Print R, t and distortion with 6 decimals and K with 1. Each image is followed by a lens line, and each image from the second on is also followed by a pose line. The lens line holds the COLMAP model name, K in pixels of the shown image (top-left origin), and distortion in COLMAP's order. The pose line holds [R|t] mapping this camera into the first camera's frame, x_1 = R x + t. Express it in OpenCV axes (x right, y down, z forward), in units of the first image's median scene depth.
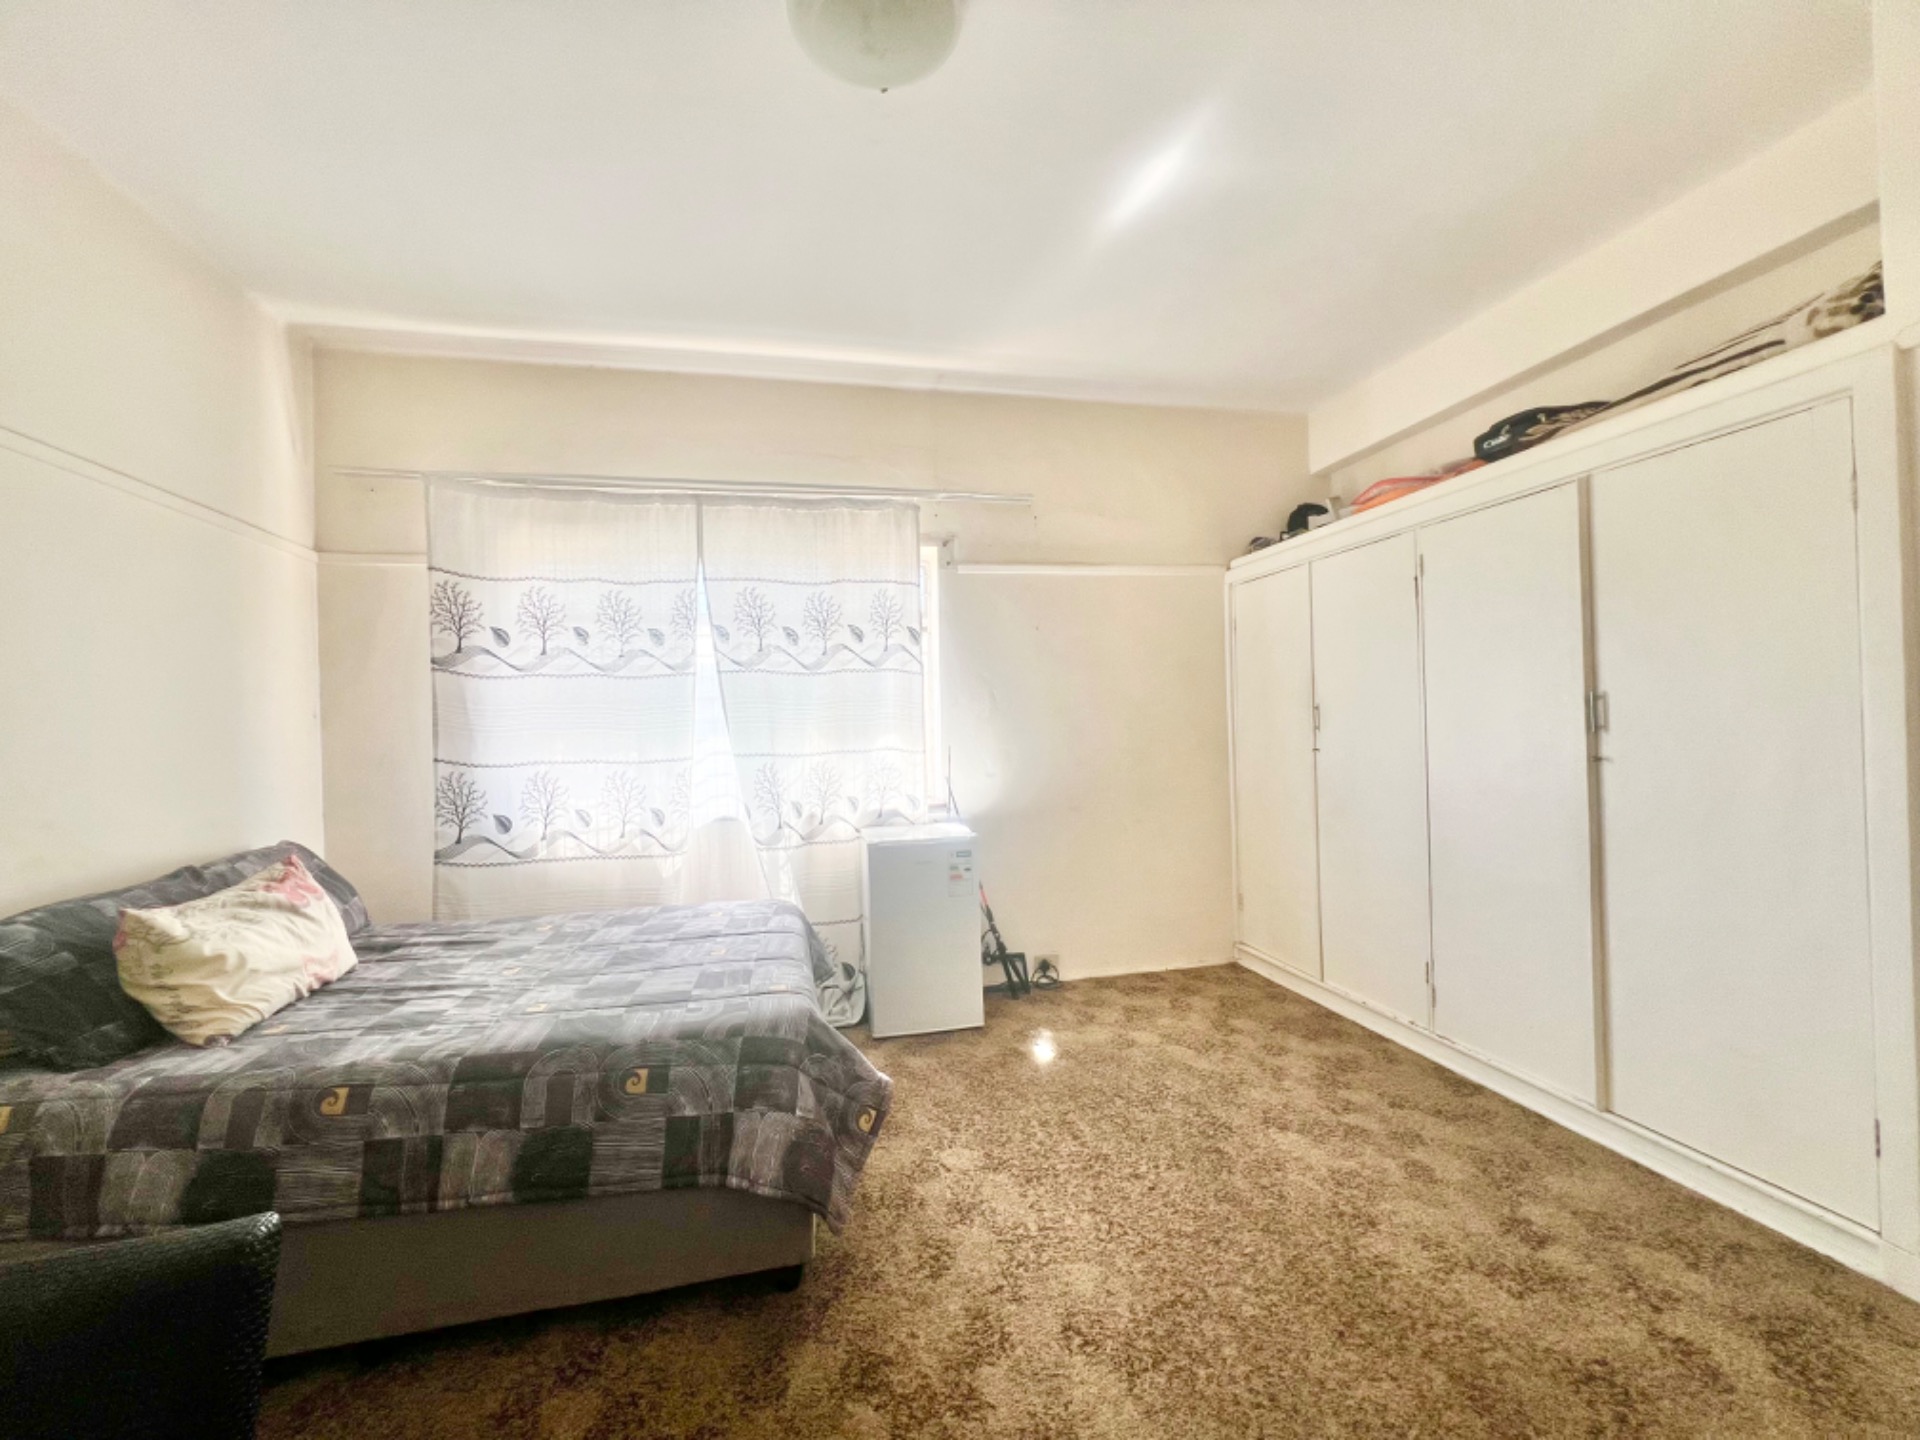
lens RADIAL K [[769.1, 0, 955.2], [0, 769.1, 717.0], [0, 0, 1]] dist [-0.003074, -0.000171]
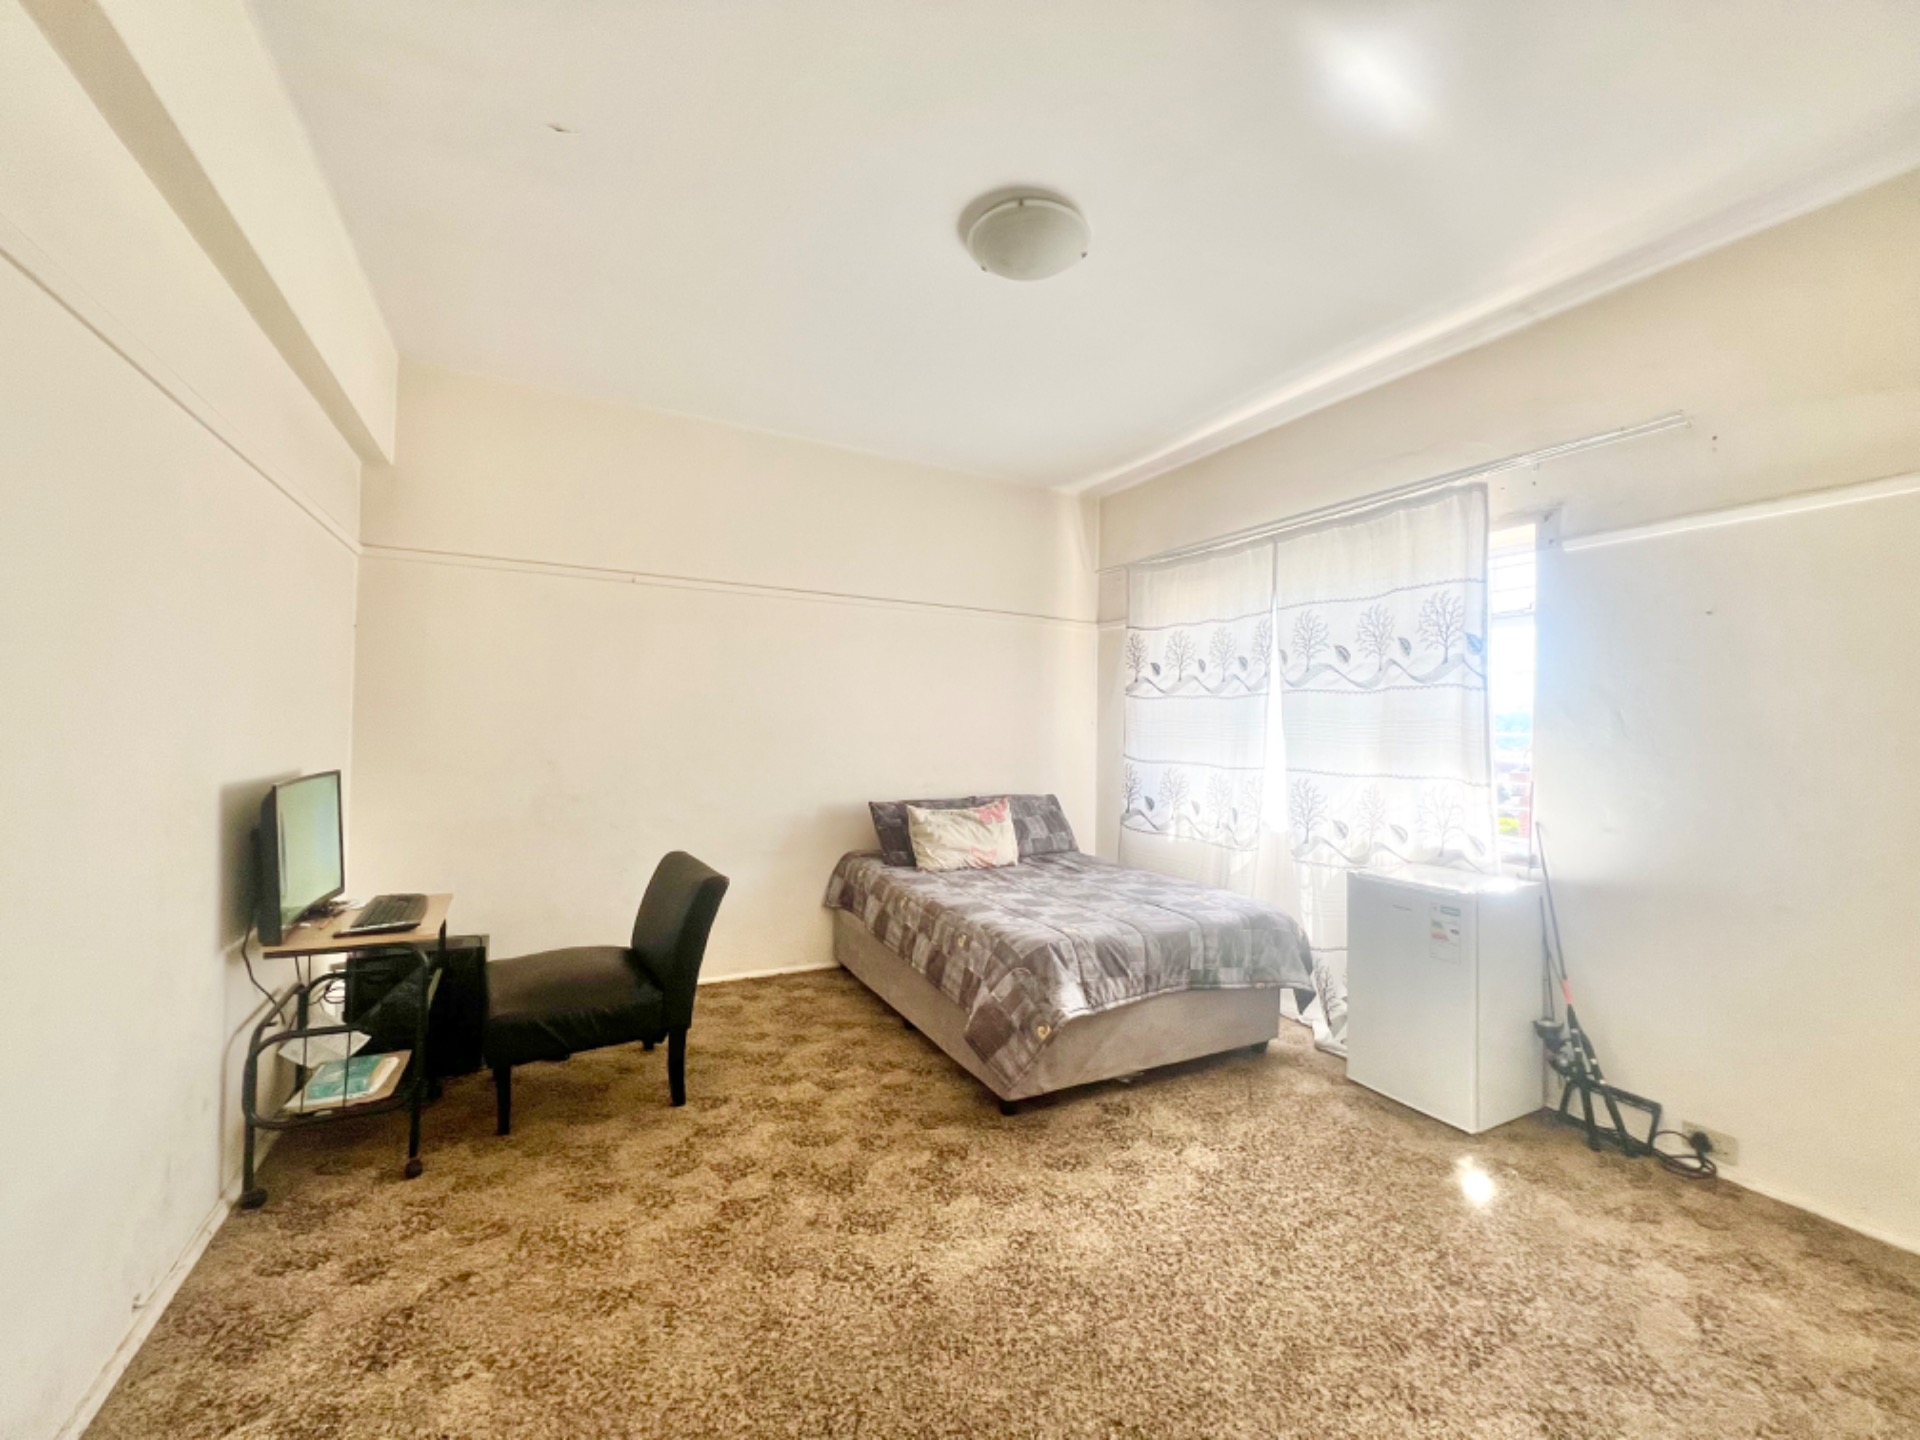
lens RADIAL K [[769.1, 0, 955.2], [0, 769.1, 717.0], [0, 0, 1]] dist [-0.003074, -0.000171]
pose [[0.258690, 0.016873, -0.965813, 0.644339], [-0.018822, 0.999746, 0.012425, -0.028480], [0.965777, 0.014965, 0.258942, 0.268056]]
